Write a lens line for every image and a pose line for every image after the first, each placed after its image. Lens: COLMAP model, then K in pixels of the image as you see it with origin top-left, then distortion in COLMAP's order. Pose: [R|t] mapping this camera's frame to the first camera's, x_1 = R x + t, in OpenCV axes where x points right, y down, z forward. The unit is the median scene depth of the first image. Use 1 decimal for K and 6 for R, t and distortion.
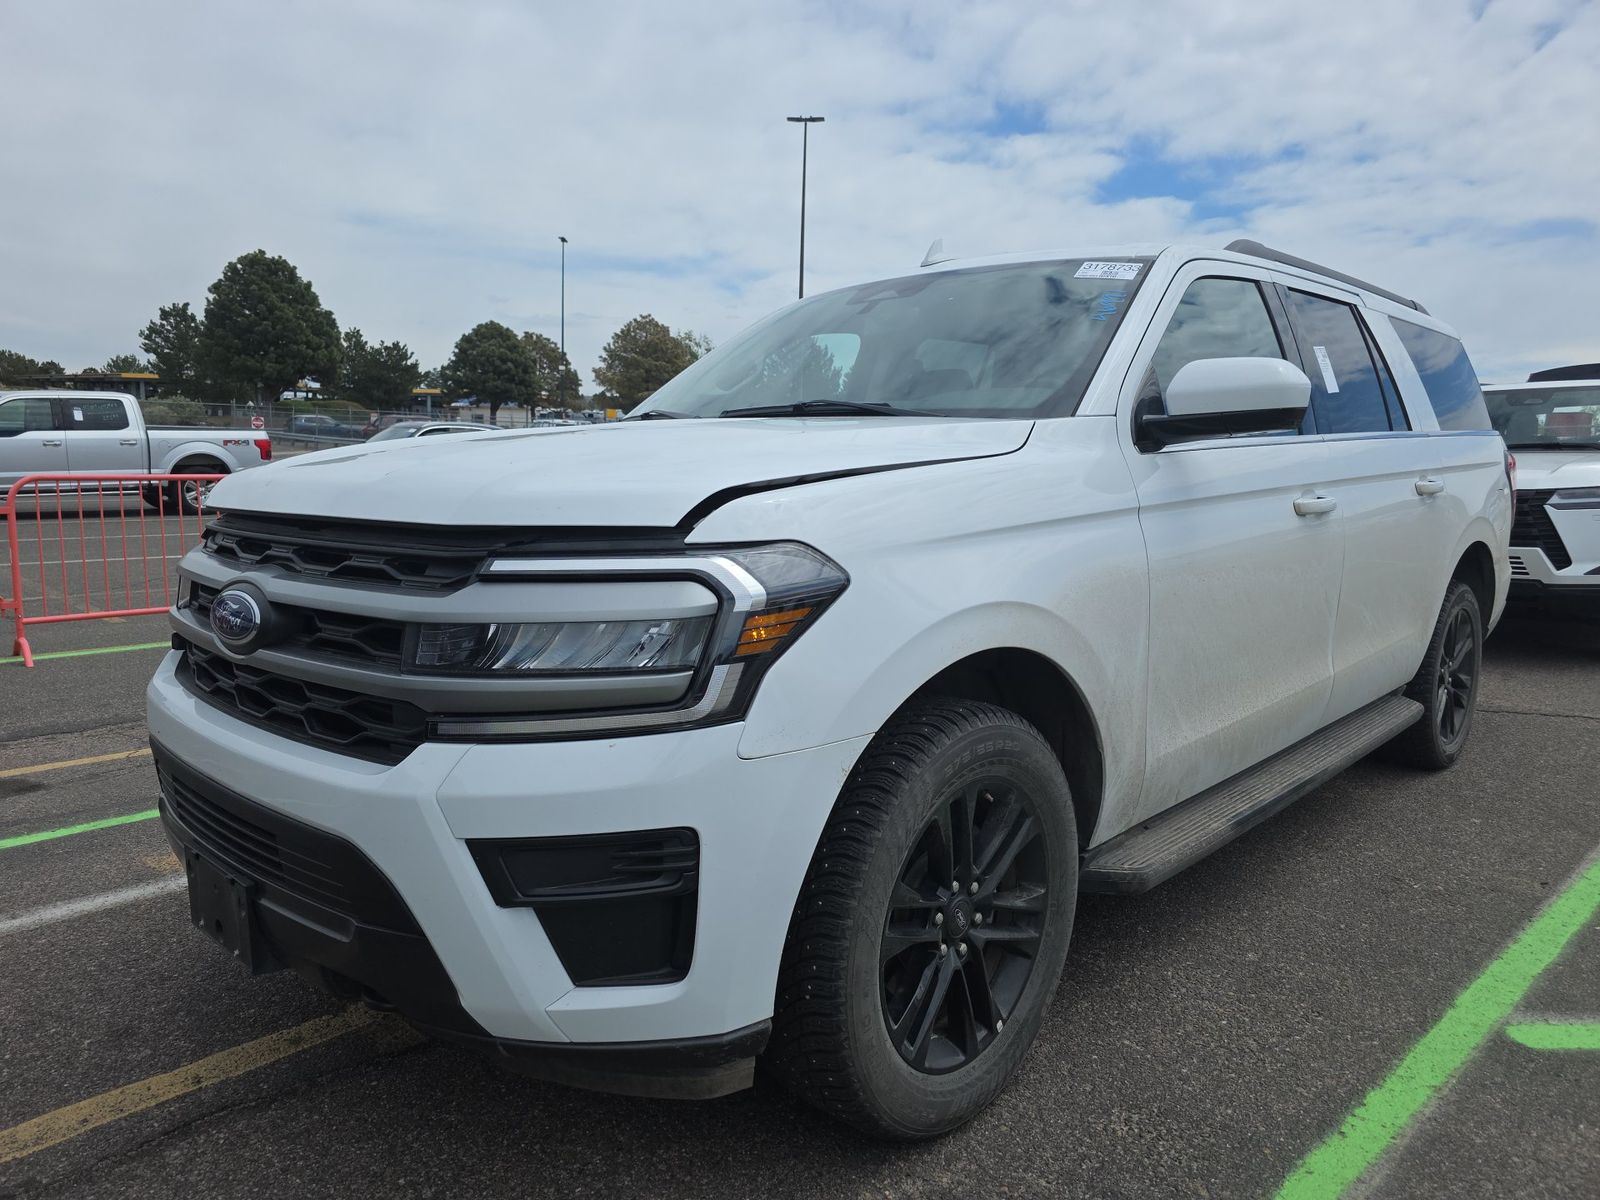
lens RADIAL K [[1074.0, 0, 835.2], [0, 1074.0, 596.0], [0, 0, 1]] dist [0.059161, -0.046051]
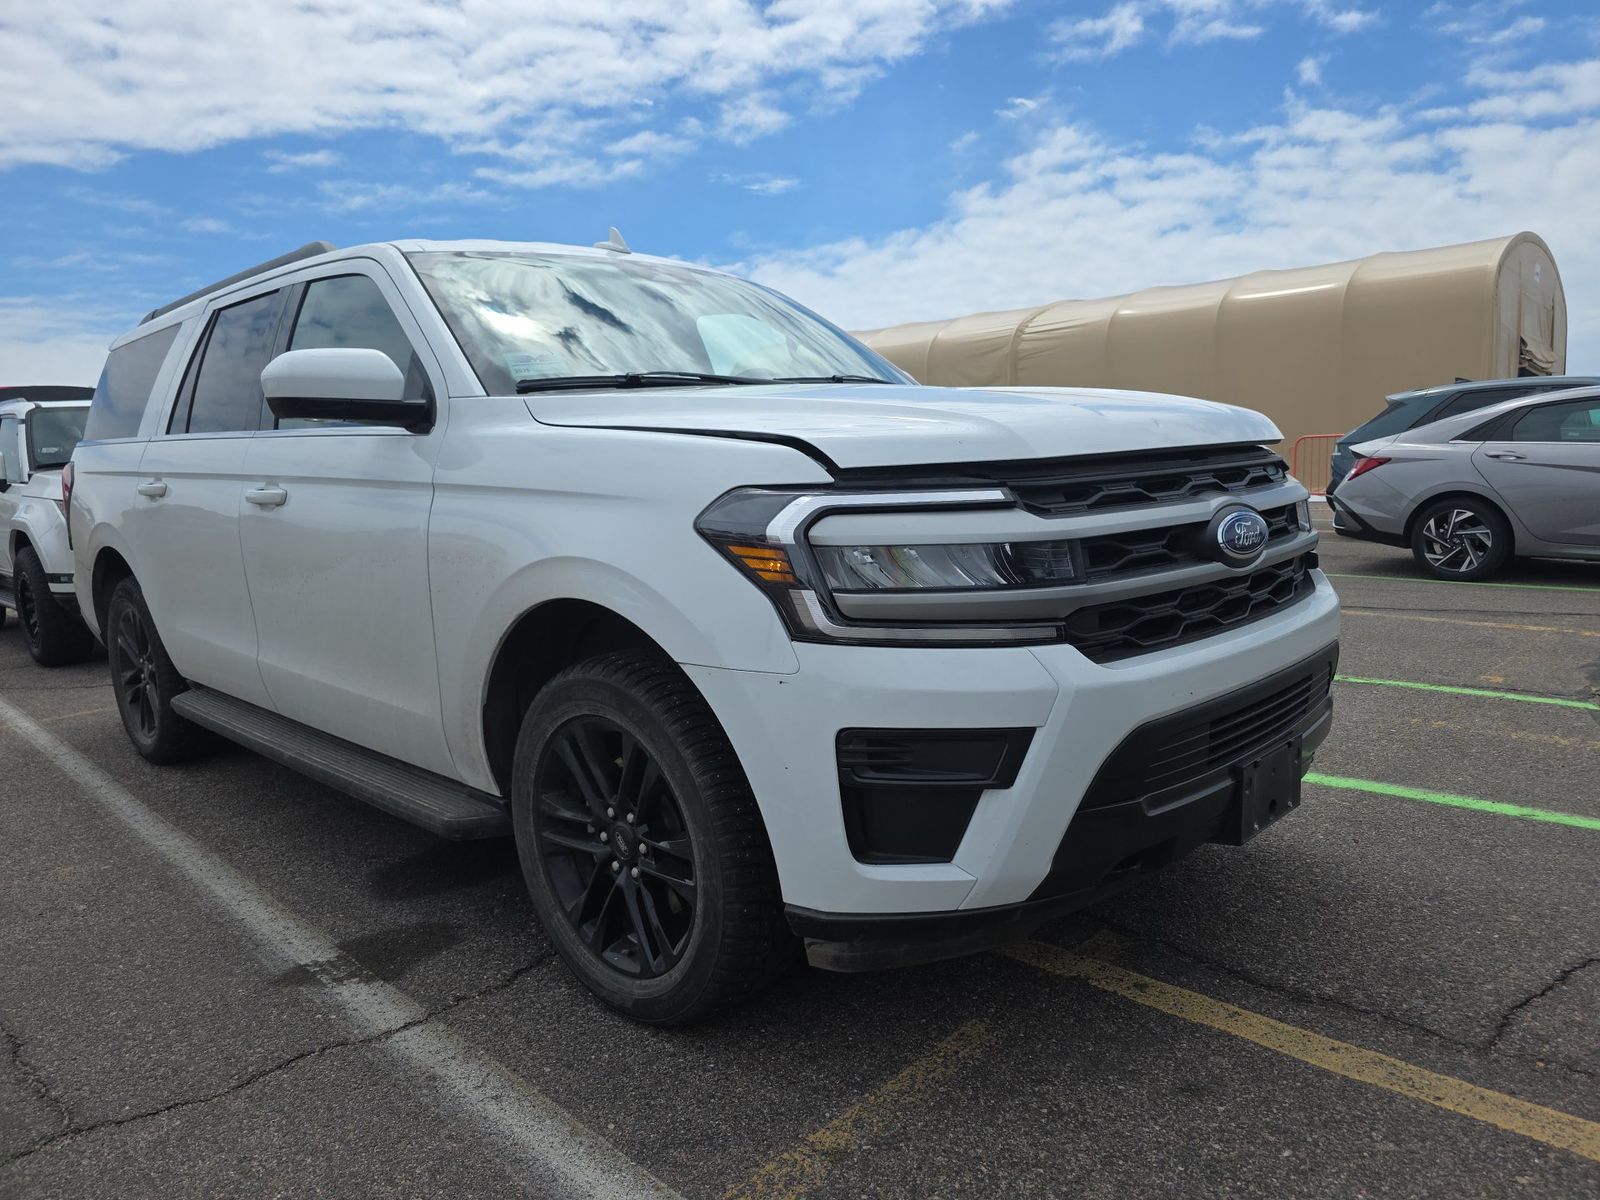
lens RADIAL K [[1074.0, 0, 835.2], [0, 1074.0, 596.0], [0, 0, 1]] dist [0.059161, -0.046051]
pose [[0.010370, -0.138112, 0.990362, -1.358472], [0.166607, 0.976810, 0.134478, -0.113209], [-0.985969, 0.163607, 0.033140, 1.129605]]
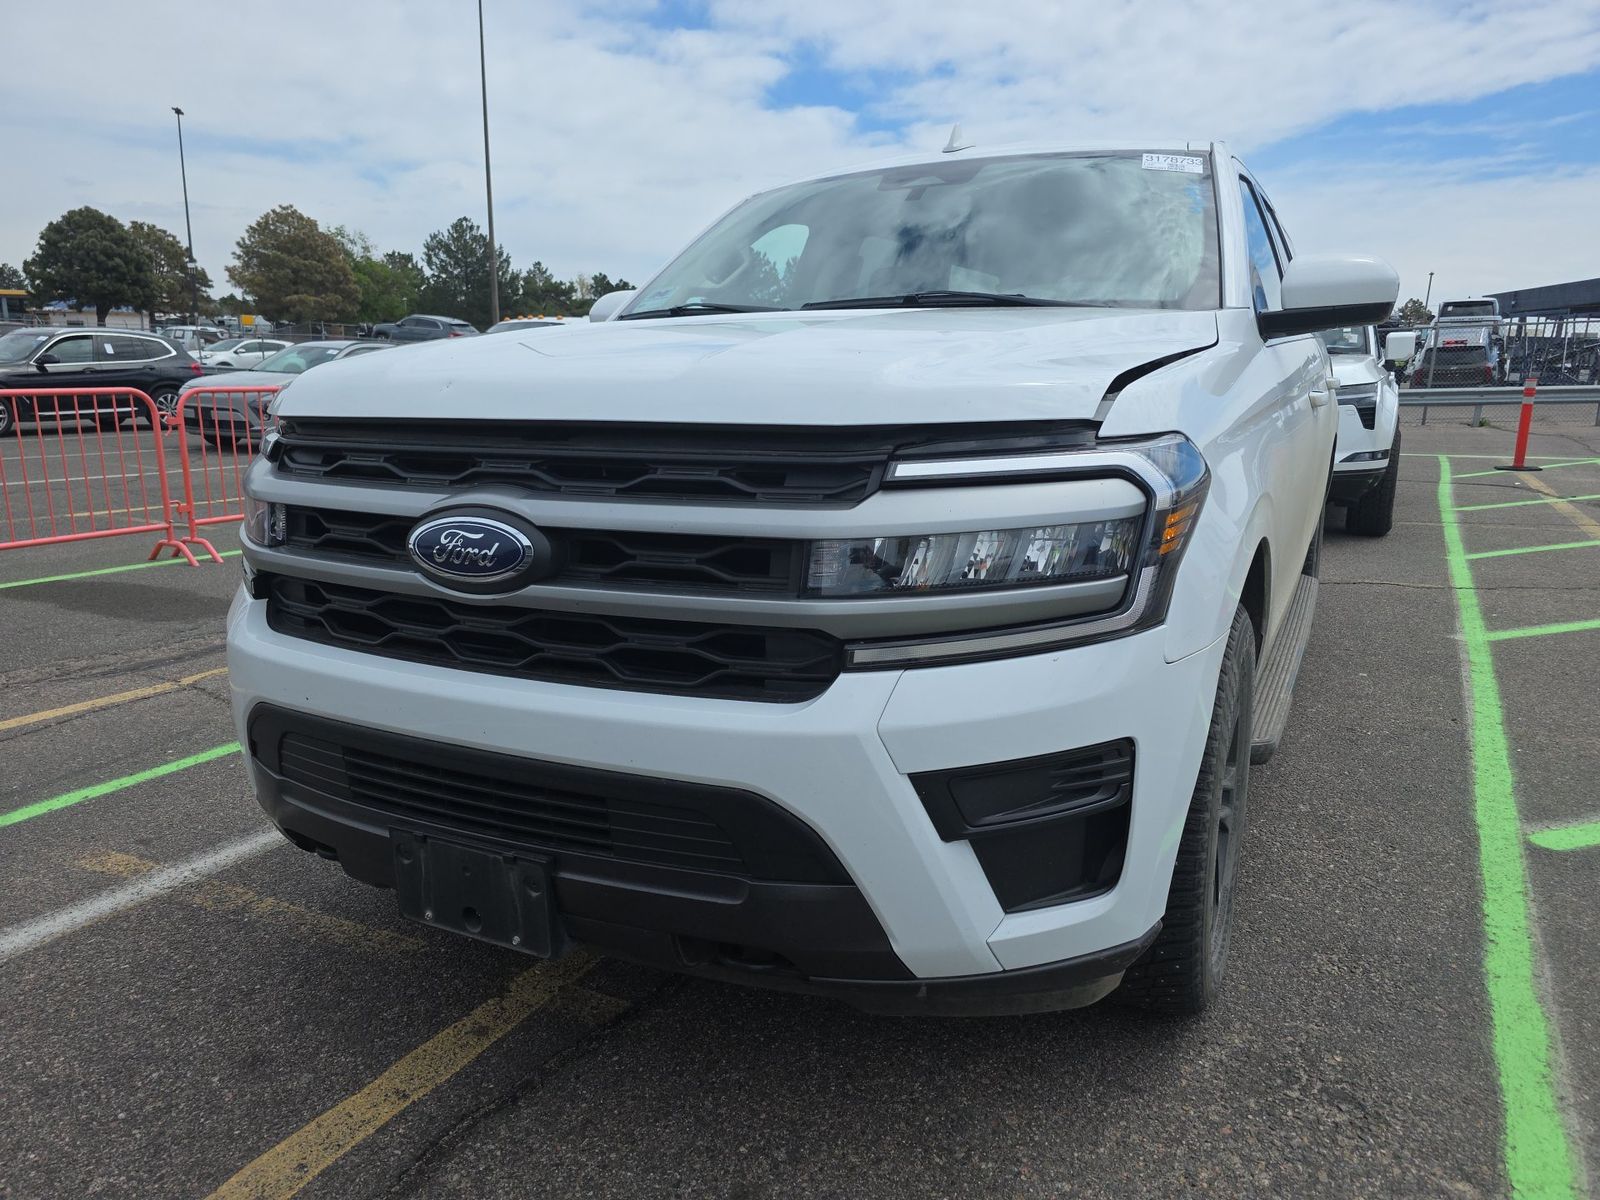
lens RADIAL K [[1074.0, 0, 835.2], [0, 1074.0, 596.0], [0, 0, 1]] dist [0.059161, -0.046051]
pose [[0.958821, -0.067198, 0.275947, -0.417691], [0.045174, 0.995321, 0.085415, -0.002499], [-0.280395, -0.069432, 0.957370, 0.104091]]
